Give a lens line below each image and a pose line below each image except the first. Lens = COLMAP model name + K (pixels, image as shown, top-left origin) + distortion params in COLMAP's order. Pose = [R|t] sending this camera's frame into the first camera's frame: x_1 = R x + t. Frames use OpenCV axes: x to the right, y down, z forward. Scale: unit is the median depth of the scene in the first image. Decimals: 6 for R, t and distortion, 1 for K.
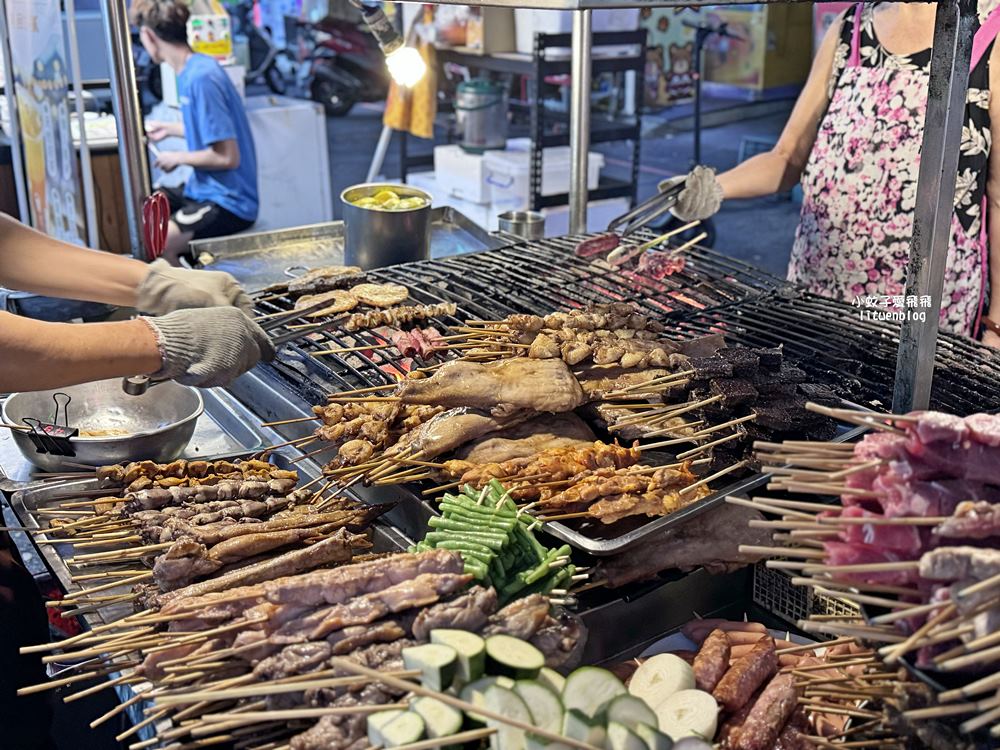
lens RADIAL K [[1067.1, 0, 500.0], [0, 1067.1, 375.0], [0, 0, 1]] dist [0.234974, -1.000855]
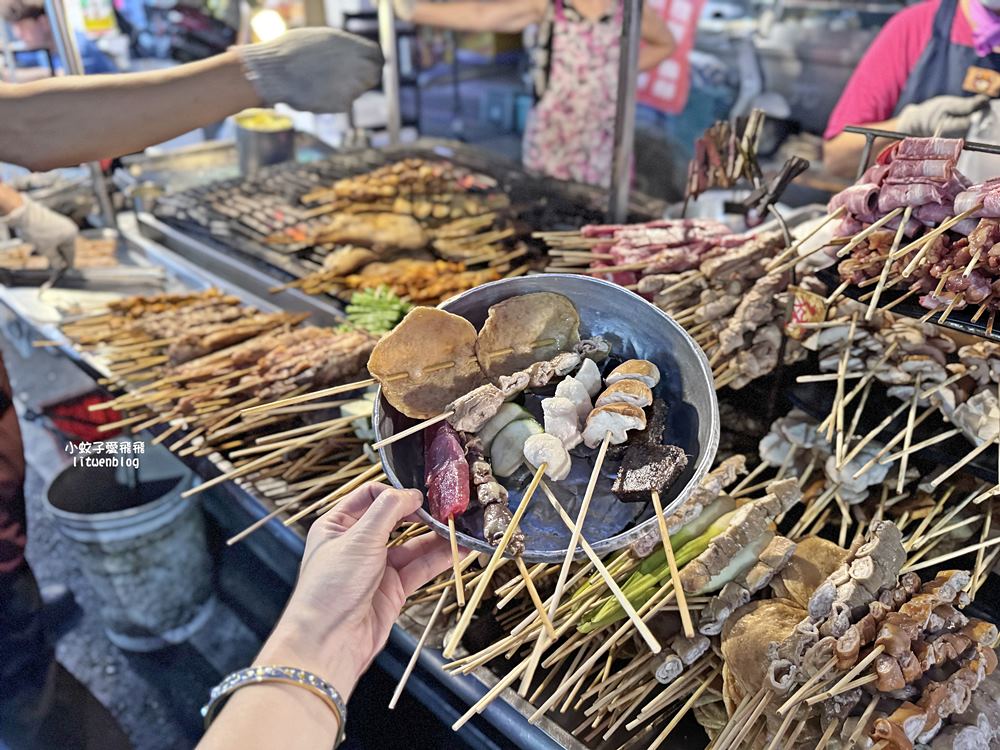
lens RADIAL K [[706.4, 0, 500.0], [0, 706.4, 375.0], [0, 0, 1]] dist [0.085795, -0.157019]
pose [[0.970415, -0.104047, 0.217873, -0.055366], [0.068710, 0.984078, 0.163917, 0.047572], [-0.231459, -0.144097, 0.962114, -0.060414]]
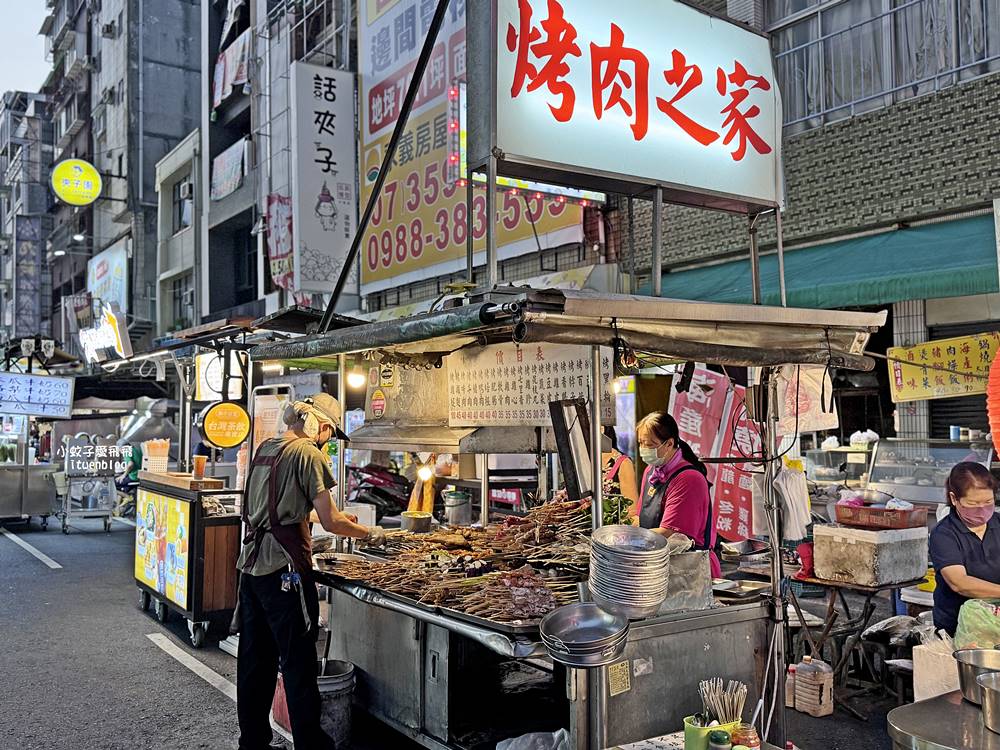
lens RADIAL K [[991.2, 0, 500.0], [0, 991.2, 375.0], [0, 0, 1]] dist [0.049103, 0.000940]
pose [[0.999971, 0.005901, 0.004840, 0.144981], [-0.003433, 0.914181, -0.405291, 0.773919], [-0.006816, 0.405263, 0.914175, -2.164025]]
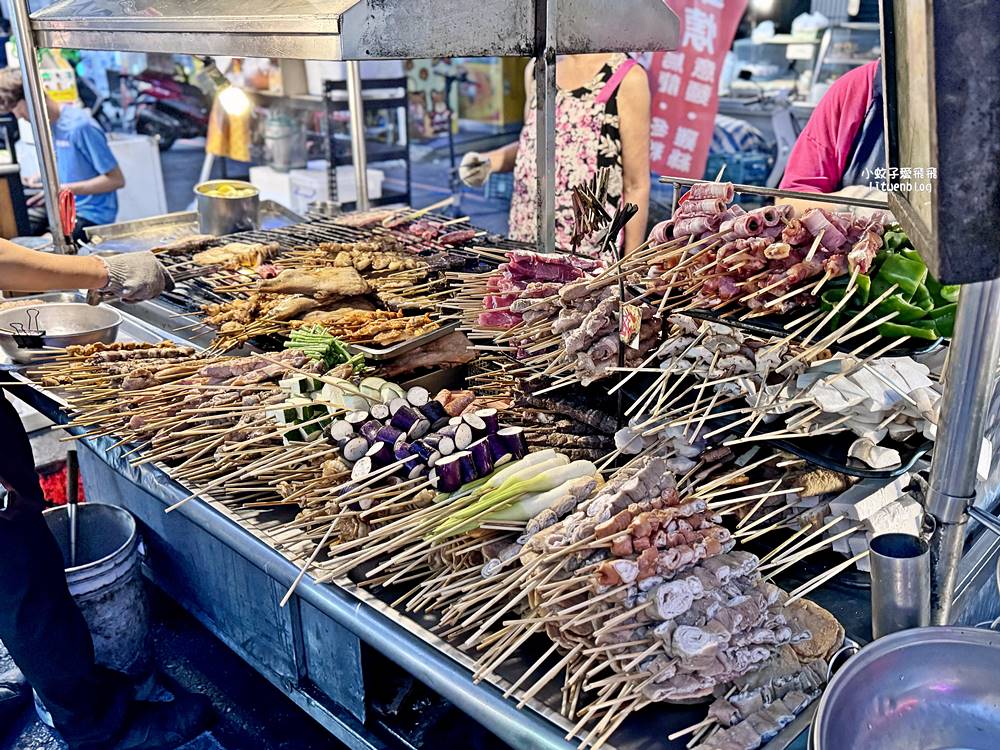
lens RADIAL K [[890.5, 0, 500.0], [0, 890.5, 375.0], [0, 0, 1]] dist [0.170223, -0.374296]
pose [[0.976963, -0.078899, 0.198288, -0.009308], [0.077476, 0.996882, 0.014939, 0.126471], [-0.198848, 0.000767, 0.980030, -0.367681]]
